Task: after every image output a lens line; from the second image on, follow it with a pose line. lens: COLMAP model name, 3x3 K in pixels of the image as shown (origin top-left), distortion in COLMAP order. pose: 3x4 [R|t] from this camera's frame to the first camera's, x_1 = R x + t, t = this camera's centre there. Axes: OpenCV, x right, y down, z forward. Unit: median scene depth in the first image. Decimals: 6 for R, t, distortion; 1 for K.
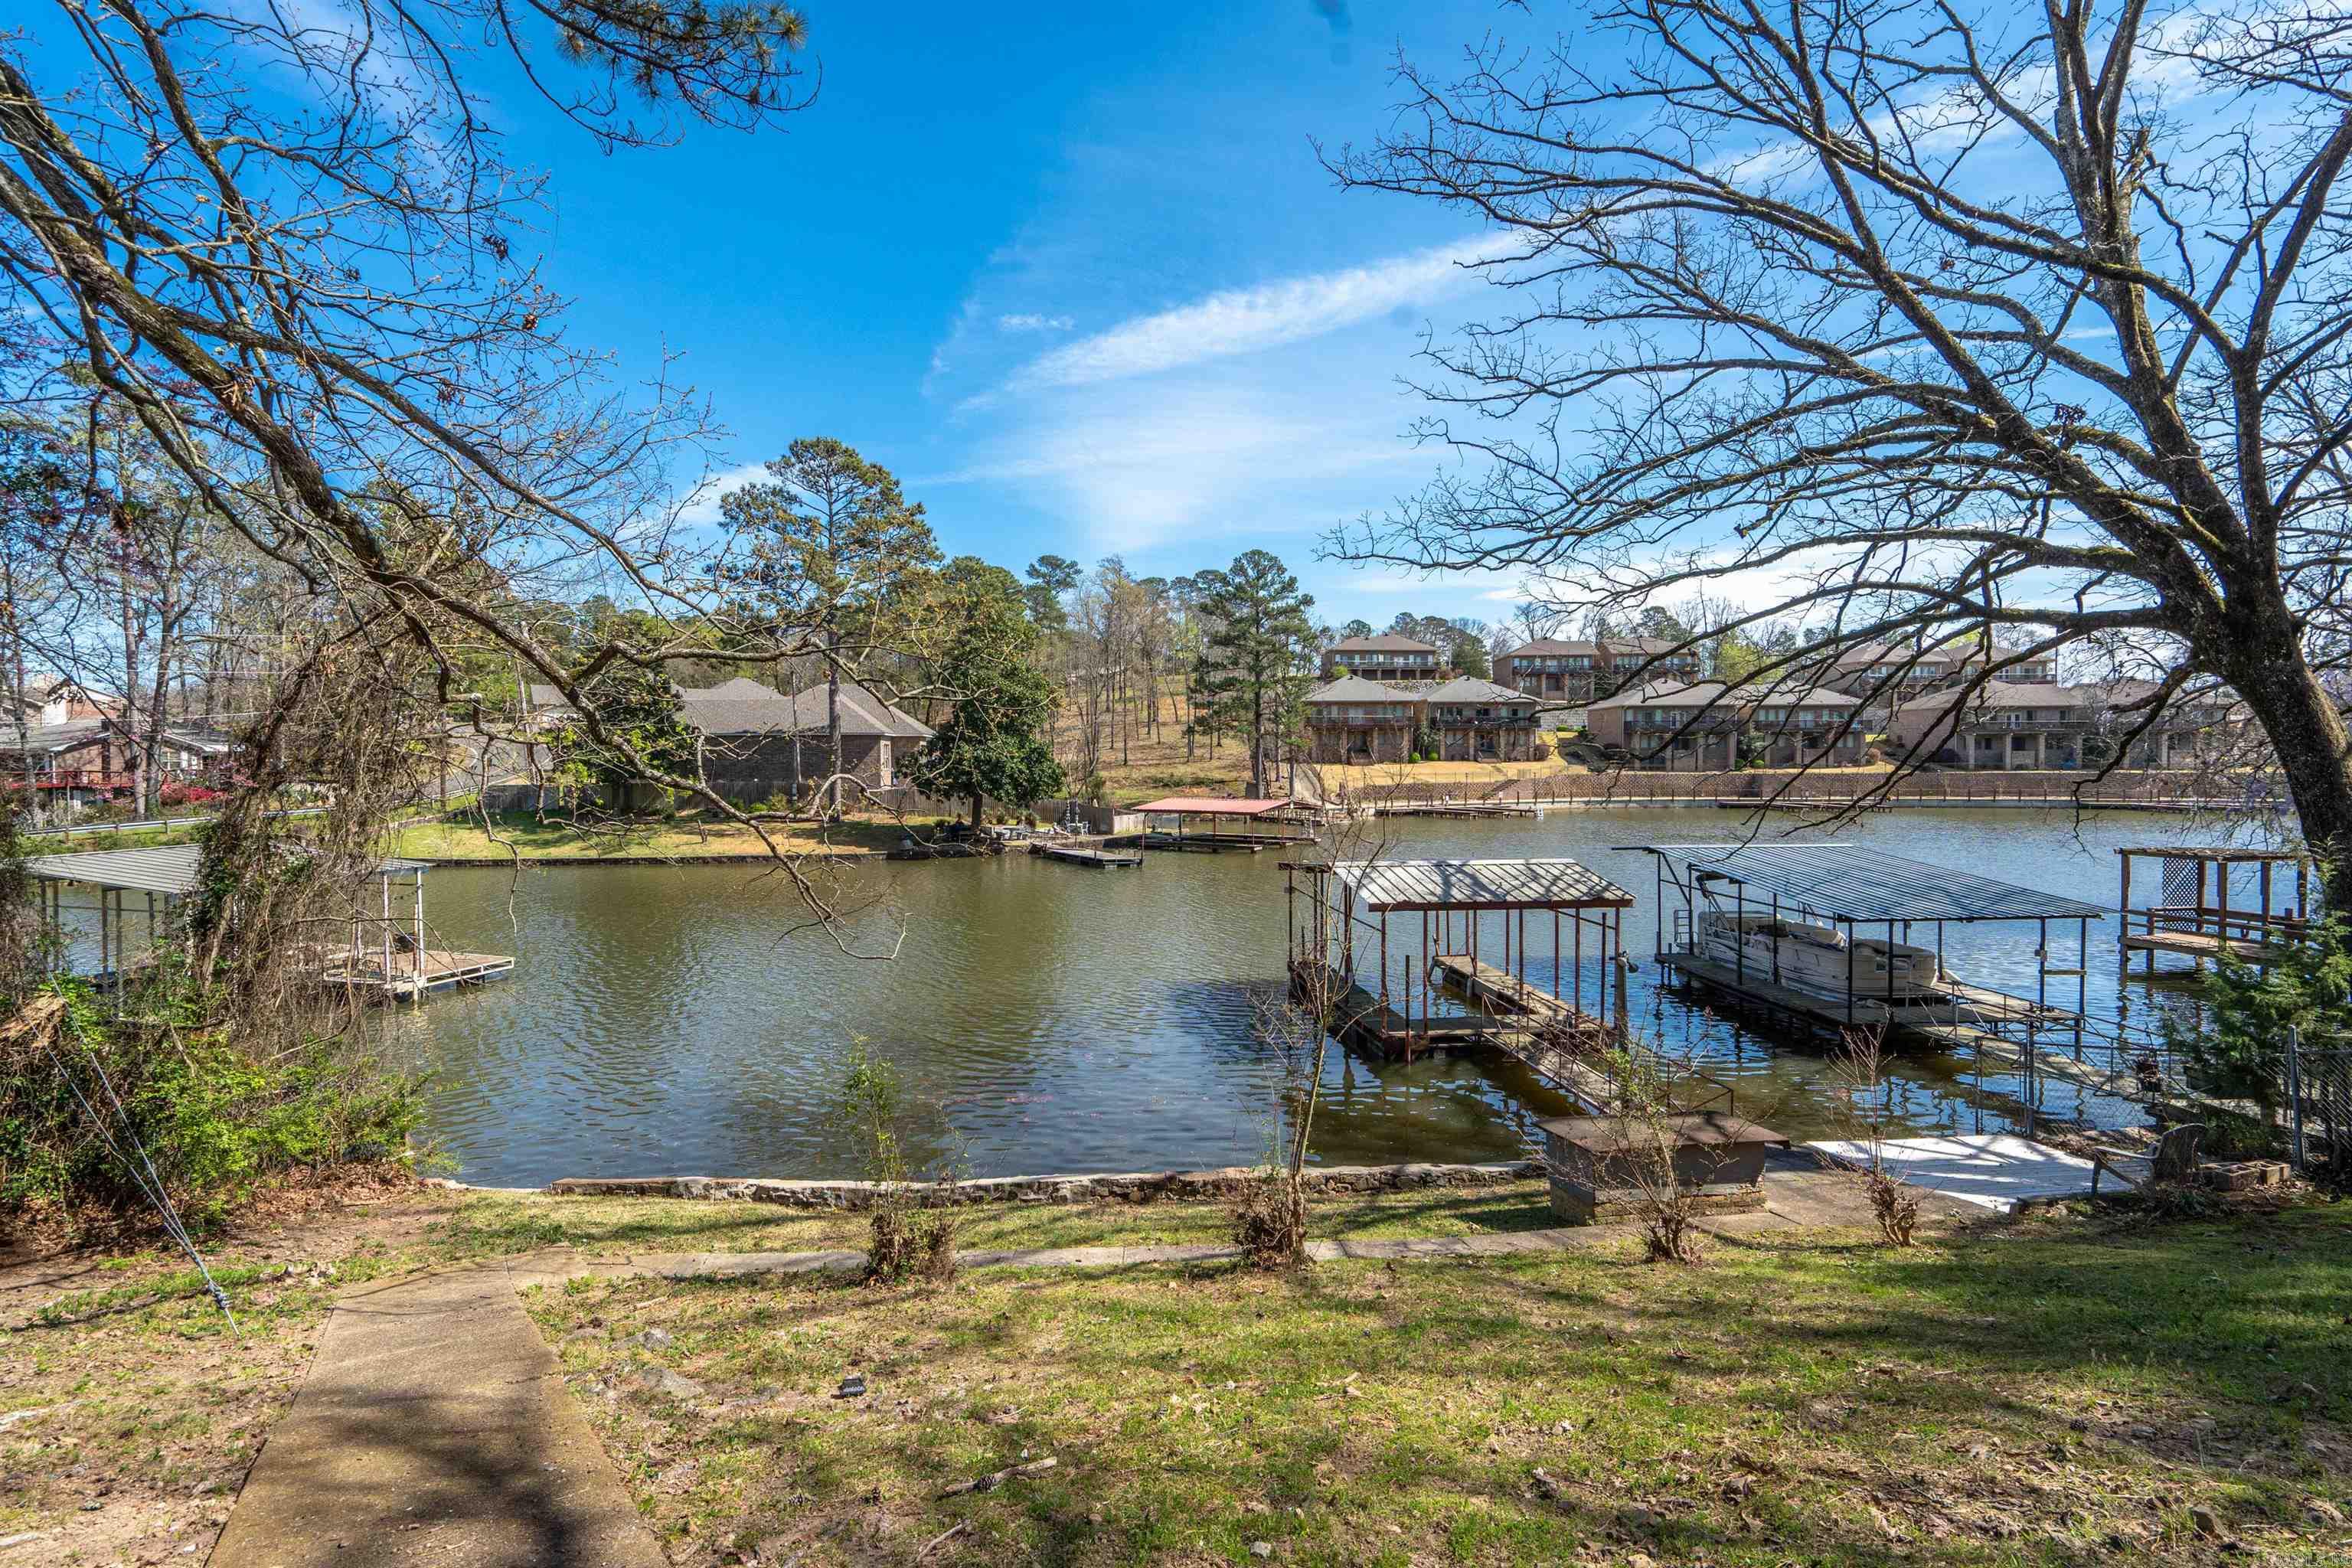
lens RADIAL K [[1051.1, 0, 1176.0], [0, 1051.1, 784.0], [0, 0, 1]] dist [-0.002114, -0.000011]
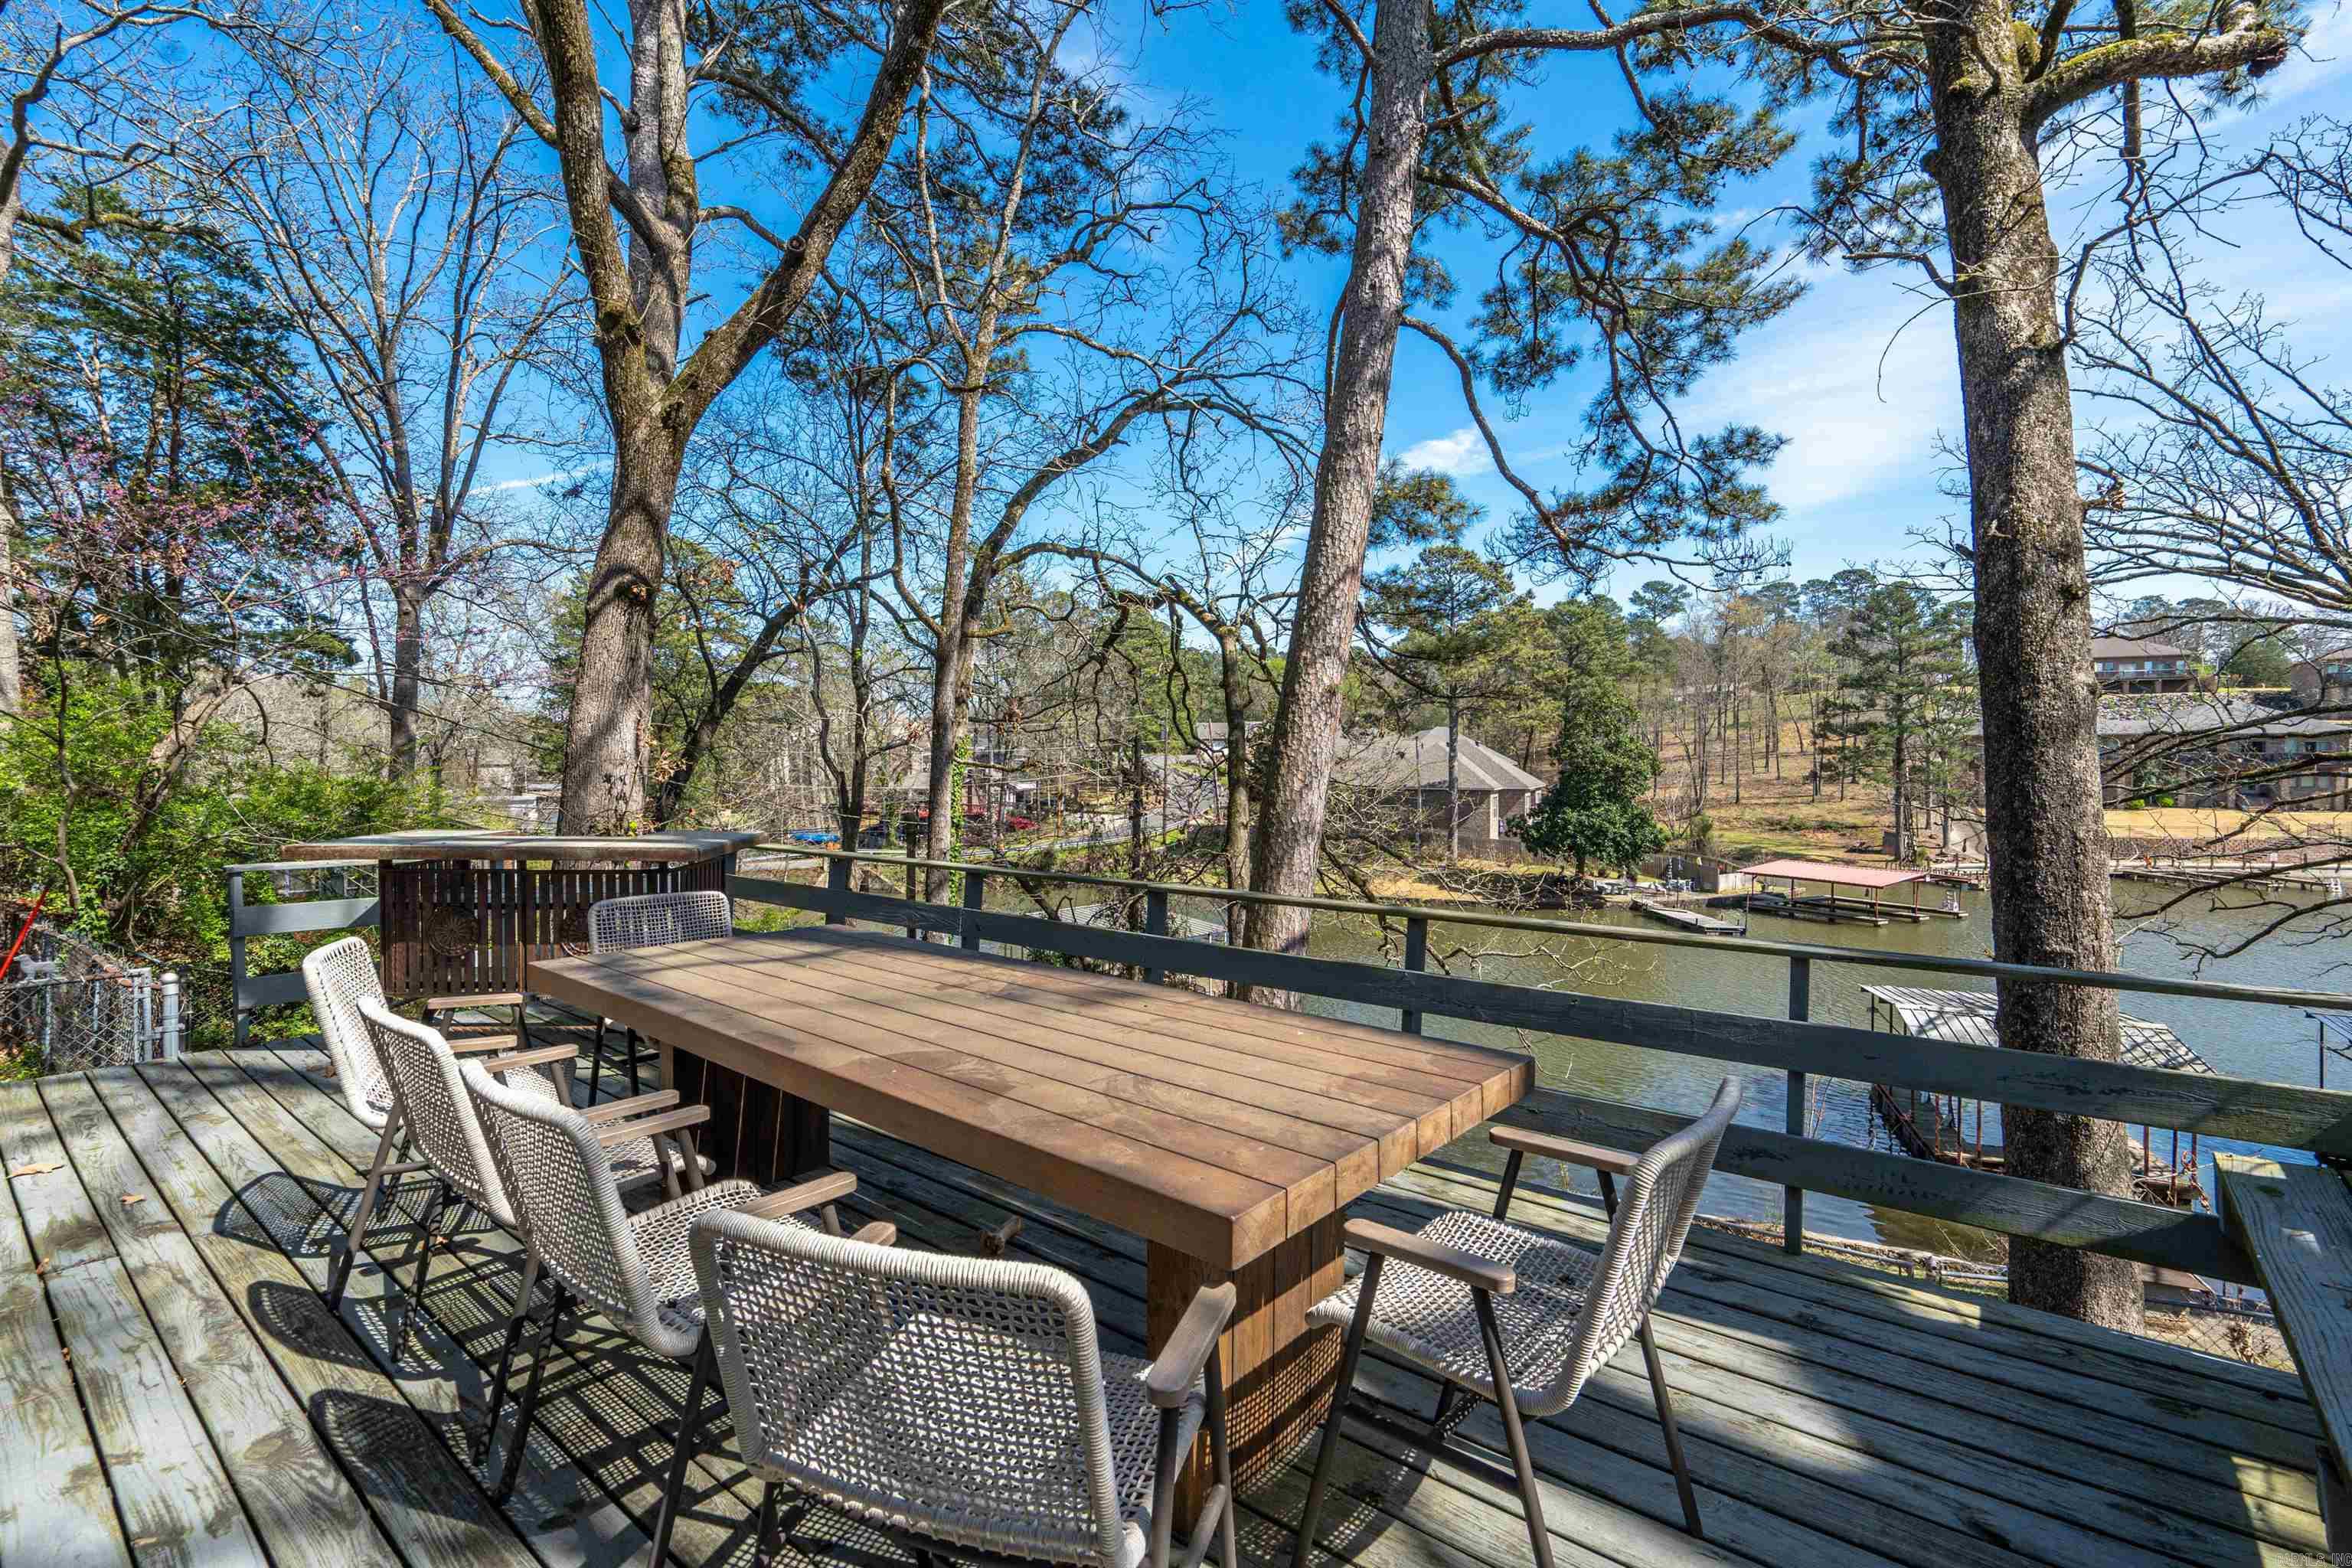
lens RADIAL K [[1052.6, 0, 1199.3], [0, 1052.6, 785.8], [0, 0, 1]] dist [-0.000581, -0.000765]
pose [[0.864593, 0.018264, -0.502141, 0.011821], [-0.019316, 0.999809, 0.003106, -0.035190], [0.502102, 0.007014, 0.864780, -0.100564]]
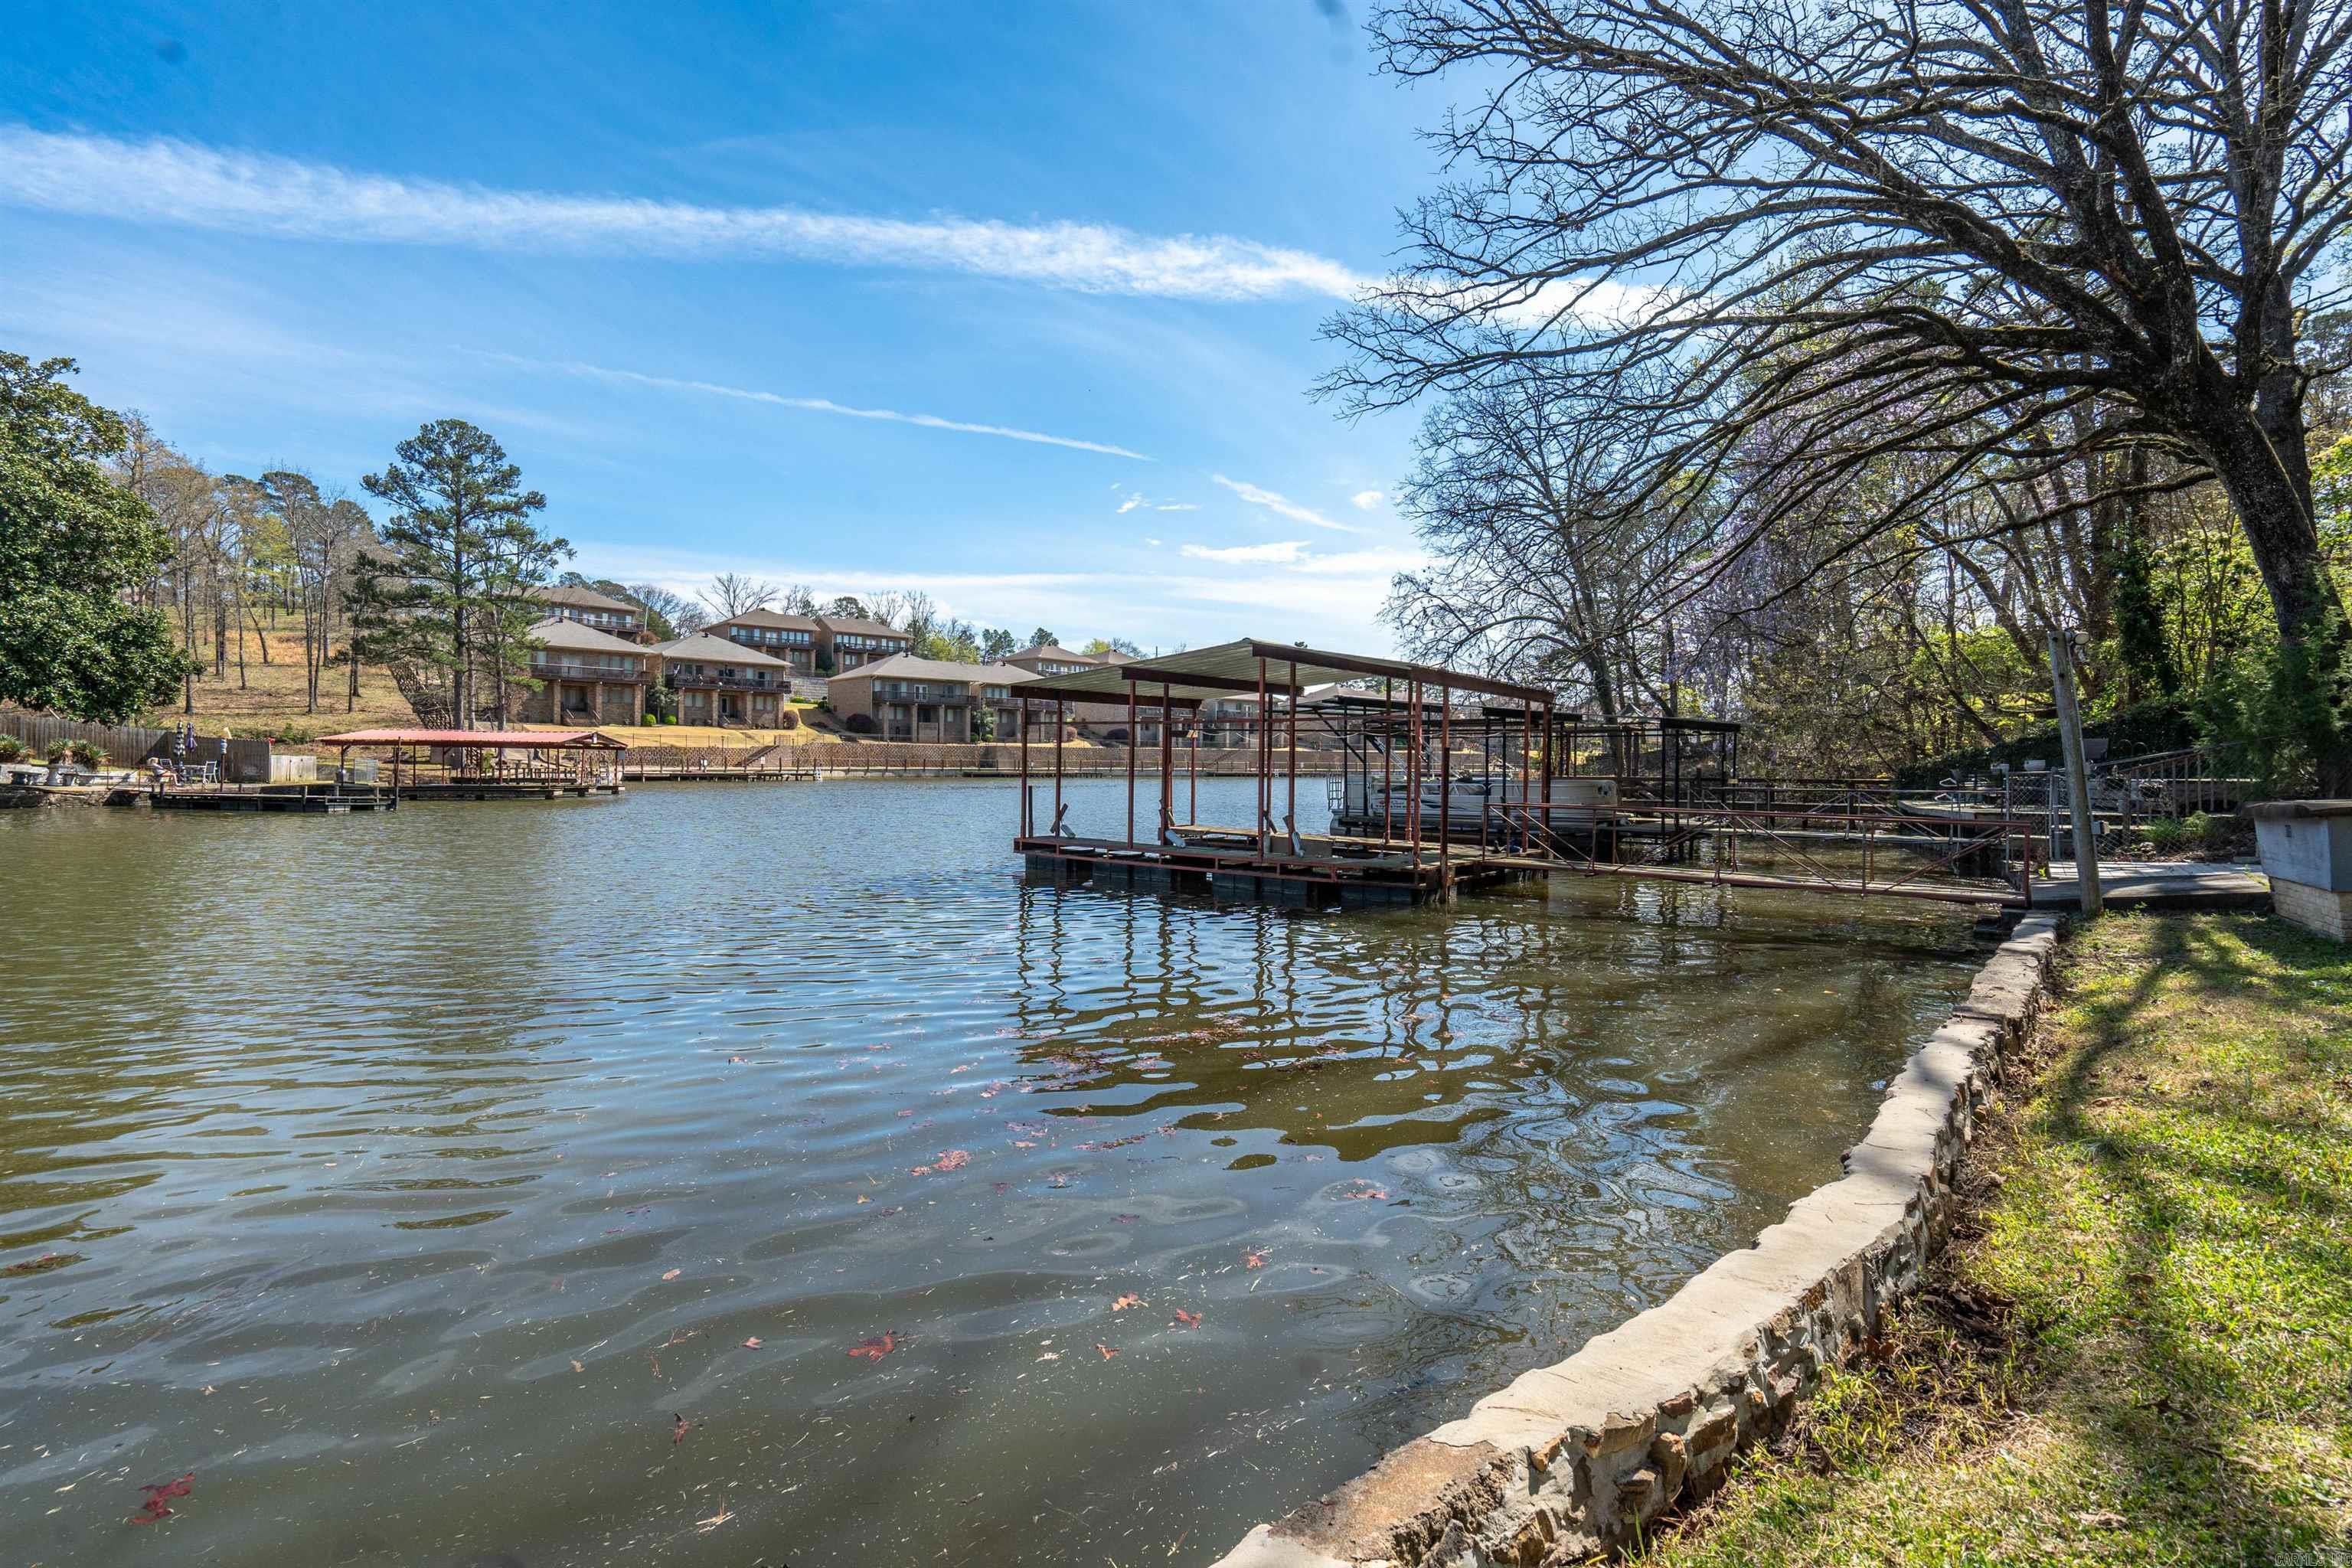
lens RADIAL K [[1051.1, 0, 1176.0], [0, 1051.1, 784.0], [0, 0, 1]] dist [-0.002114, -0.000011]
pose [[0.721356, -0.007148, 0.692527, -0.072578], [0.007390, 0.999969, 0.002624, 0.036070], [-0.692525, 0.003225, 0.721387, 0.113159]]
